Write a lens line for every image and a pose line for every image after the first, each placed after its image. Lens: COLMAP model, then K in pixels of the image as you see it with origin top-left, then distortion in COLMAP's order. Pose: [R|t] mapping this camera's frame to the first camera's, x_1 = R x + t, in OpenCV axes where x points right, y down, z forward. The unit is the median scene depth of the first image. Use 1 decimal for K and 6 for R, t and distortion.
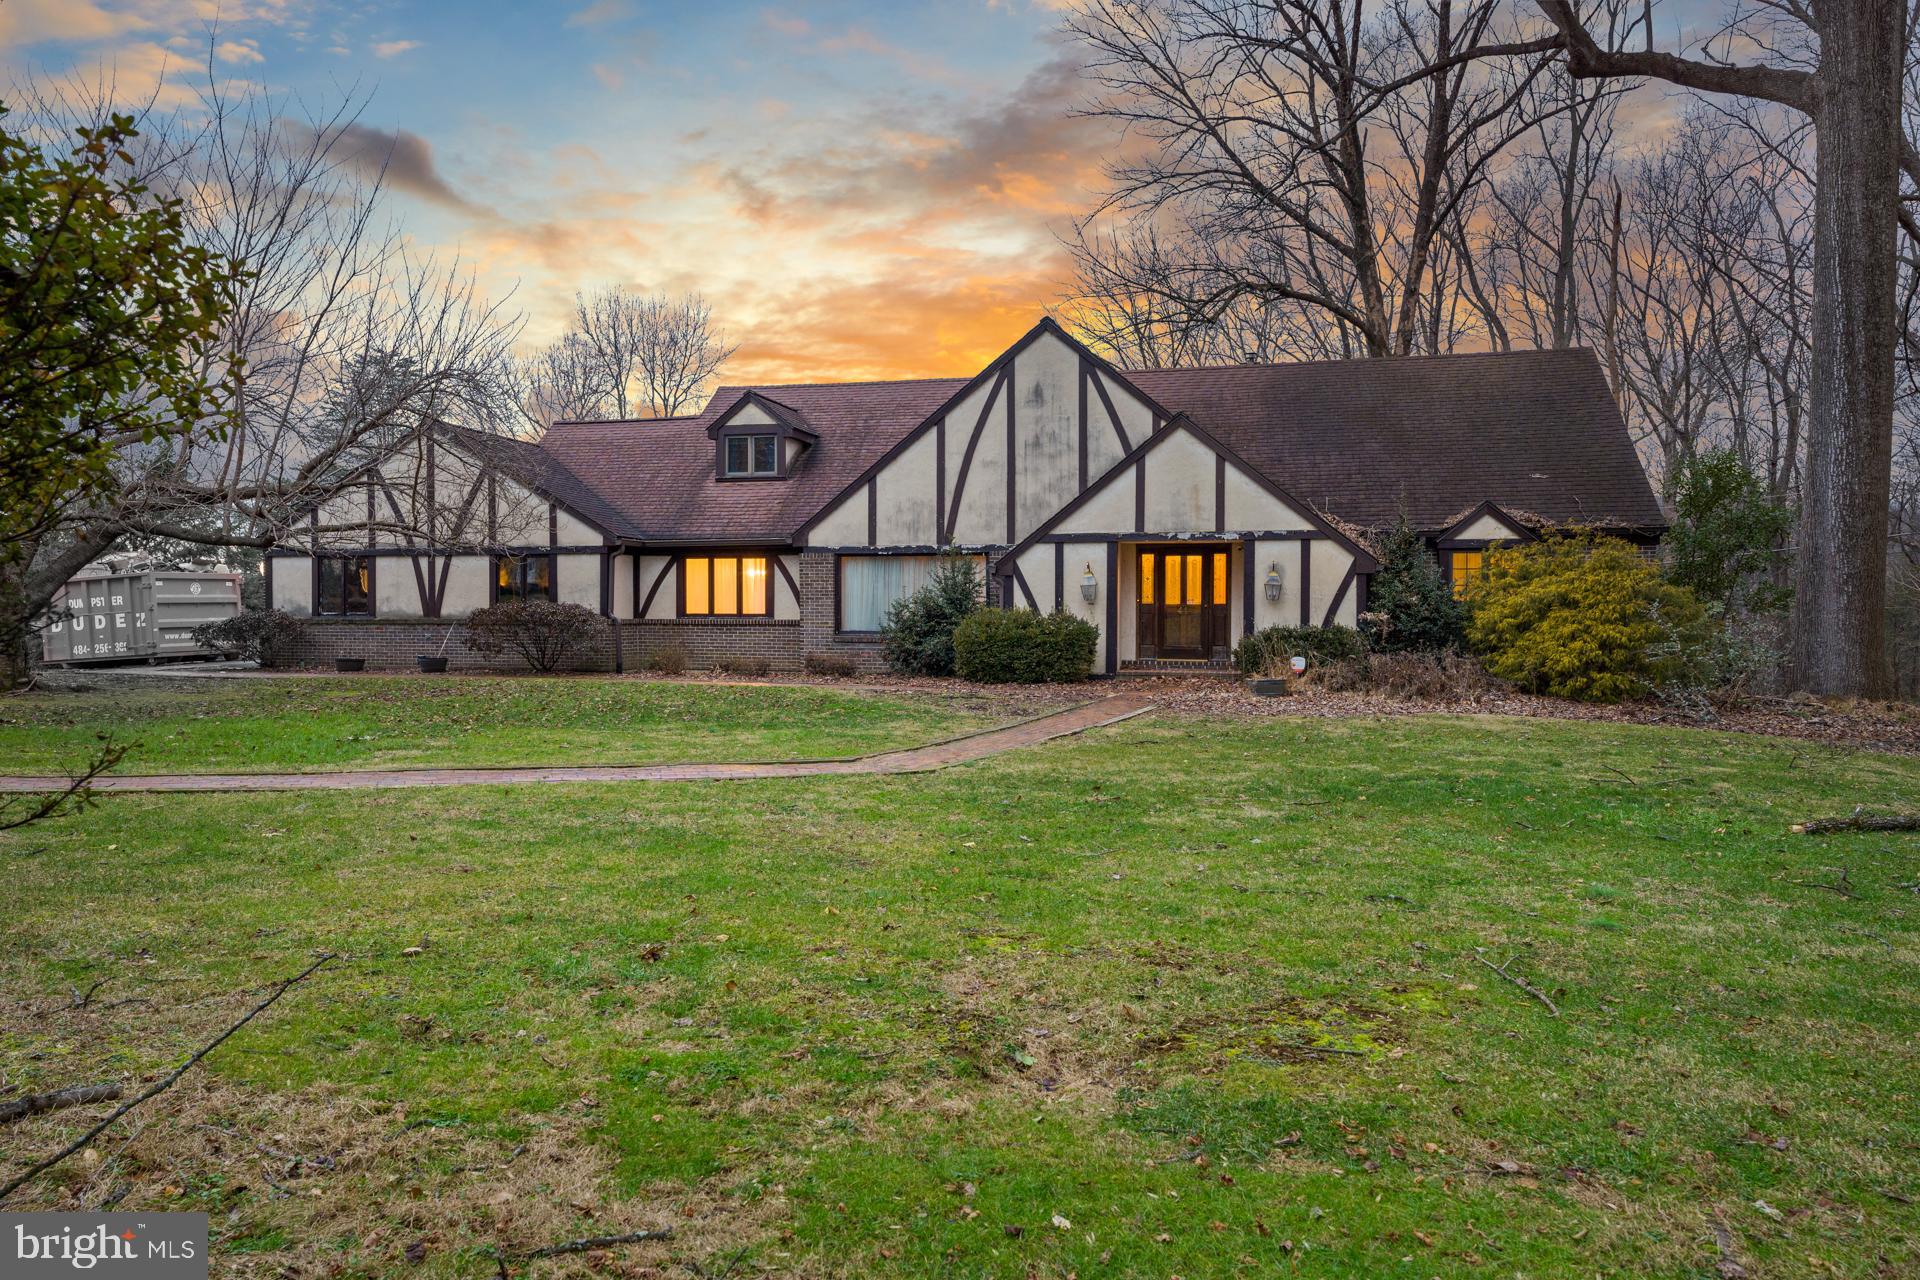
lens RADIAL K [[1276.6, 0, 959.3], [0, 1276.6, 633.4], [0, 0, 1]] dist [0.025763, 0.002710]
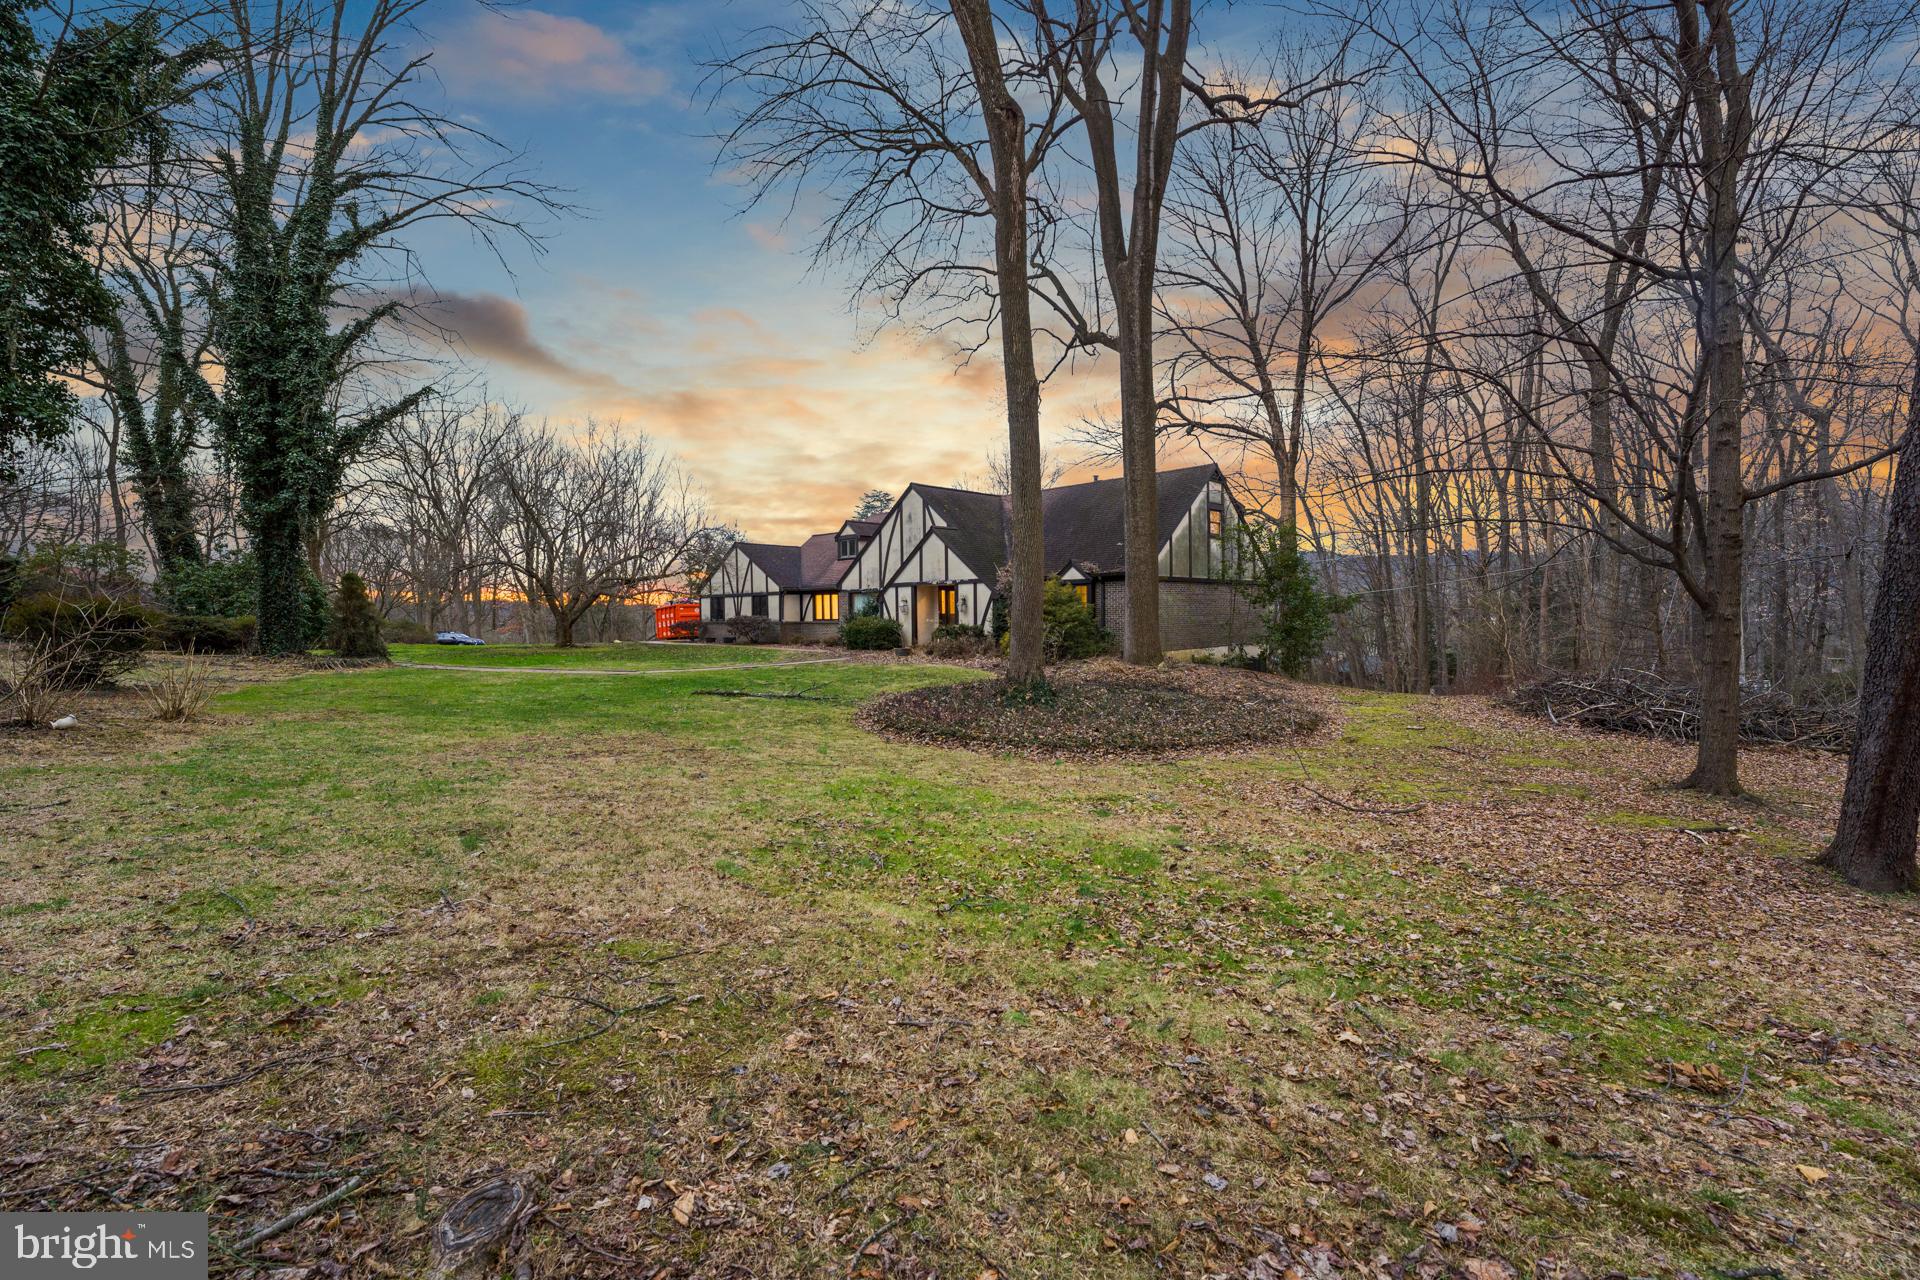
lens RADIAL K [[794.9, 0, 963.9], [0, 794.9, 640.6], [0, 0, 1]] dist [-0.025423, 0.003887]
pose [[0.869056, 0.005865, -0.494678, 0.810319], [0.003953, 0.999815, 0.018799, -0.002800], [0.494697, -0.018292, 0.868873, -0.138846]]
